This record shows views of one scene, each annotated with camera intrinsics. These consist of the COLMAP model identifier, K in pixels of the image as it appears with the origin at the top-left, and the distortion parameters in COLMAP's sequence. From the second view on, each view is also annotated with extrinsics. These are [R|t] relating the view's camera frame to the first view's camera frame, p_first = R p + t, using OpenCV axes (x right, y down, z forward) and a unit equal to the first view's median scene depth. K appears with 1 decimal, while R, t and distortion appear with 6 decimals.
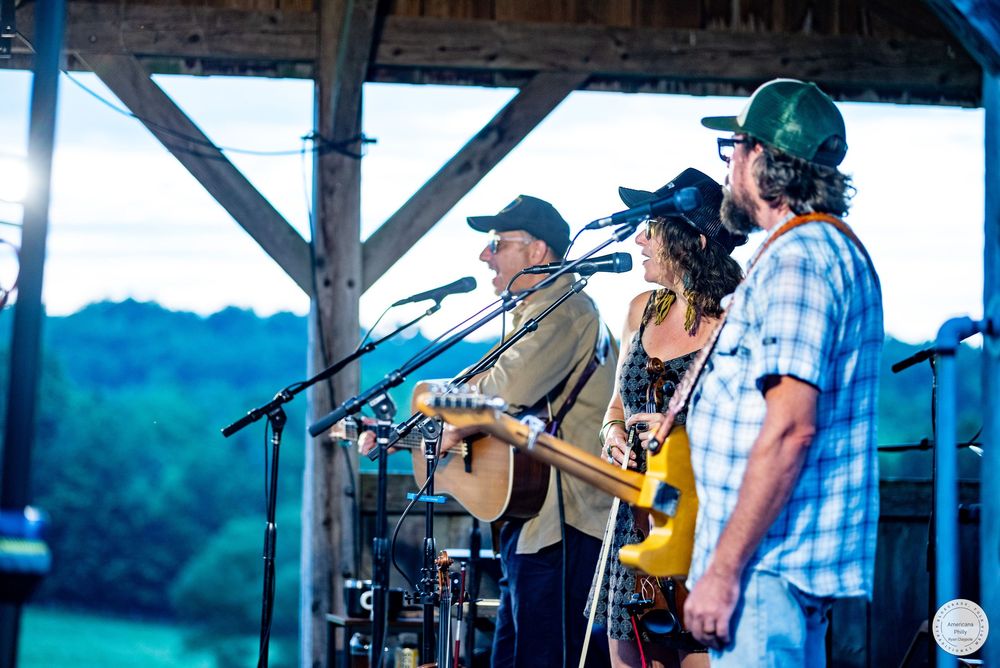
lens RADIAL K [[3278.2, 0, 500.0], [0, 3278.2, 334.0], [0, 0, 1]] dist [-0.076608, -0.524297]
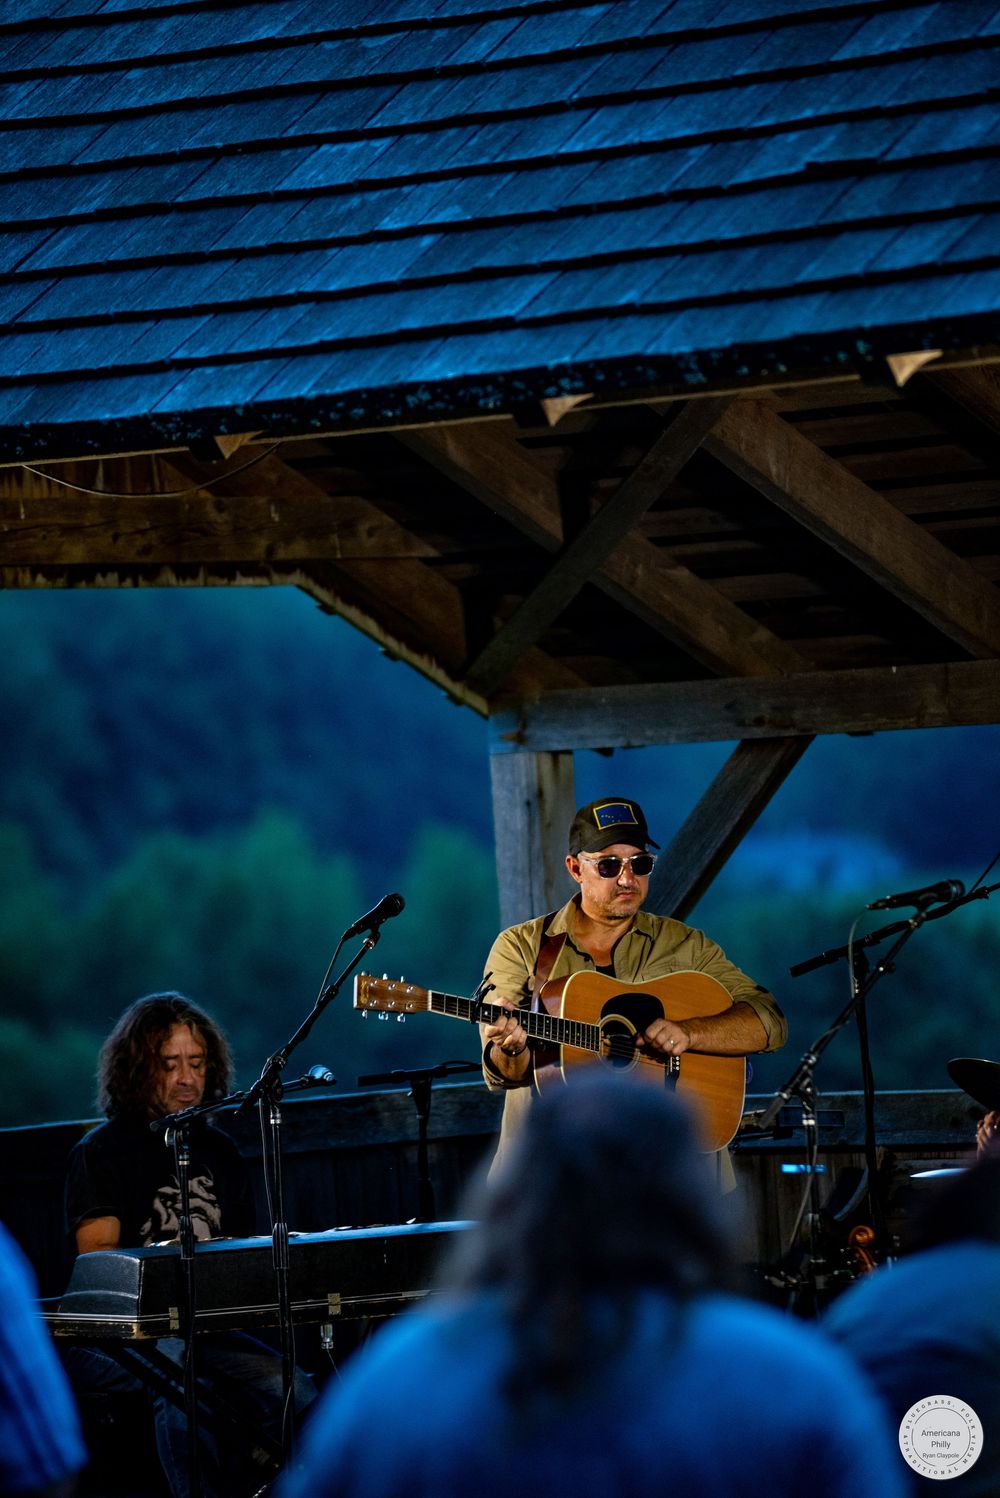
lens RADIAL K [[8555.1, 0, 500.0], [0, 8555.1, 749.0], [0, 0, 1]] dist [2.302582, -10.214850]
pose [[0.758937, -0.052929, 0.649009, -1.076216], [0.038292, 0.998594, 0.036660, -0.102947], [-0.650037, -0.002971, 0.759897, -0.488504]]
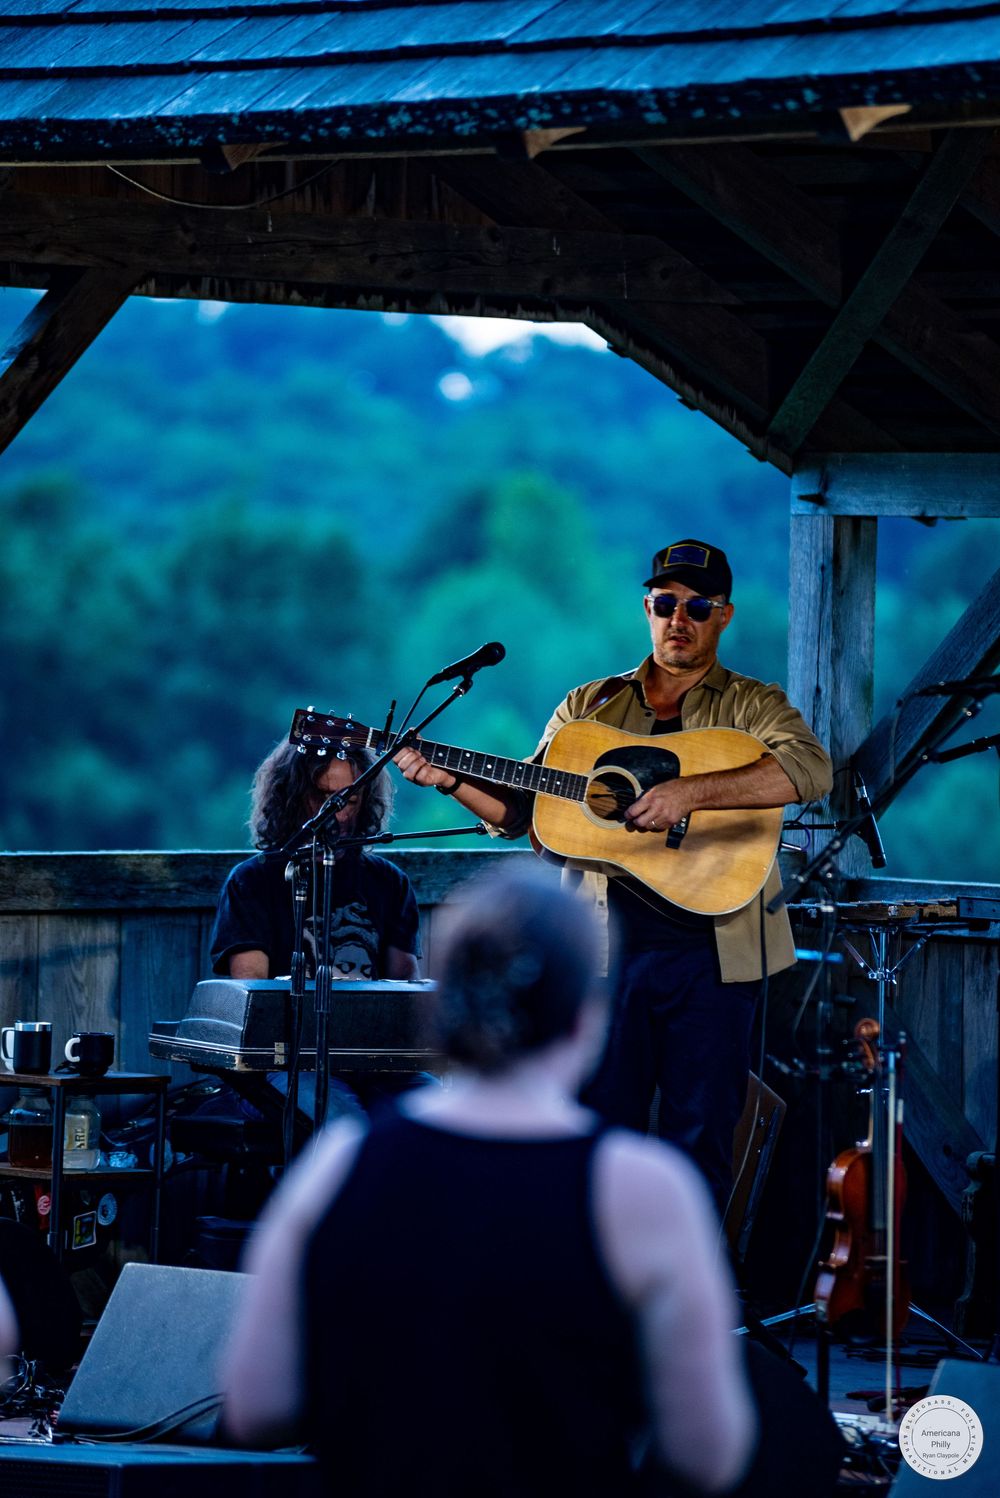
lens RADIAL K [[8555.1, 0, 500.0], [0, 8555.1, 749.0], [0, 0, 1]] dist [2.302582, -10.214850]
pose [[0.846039, -0.004475, 0.533102, -0.872178], [-0.035601, 0.997258, 0.064871, -0.099328], [-0.531931, -0.073863, 0.843560, -0.575111]]
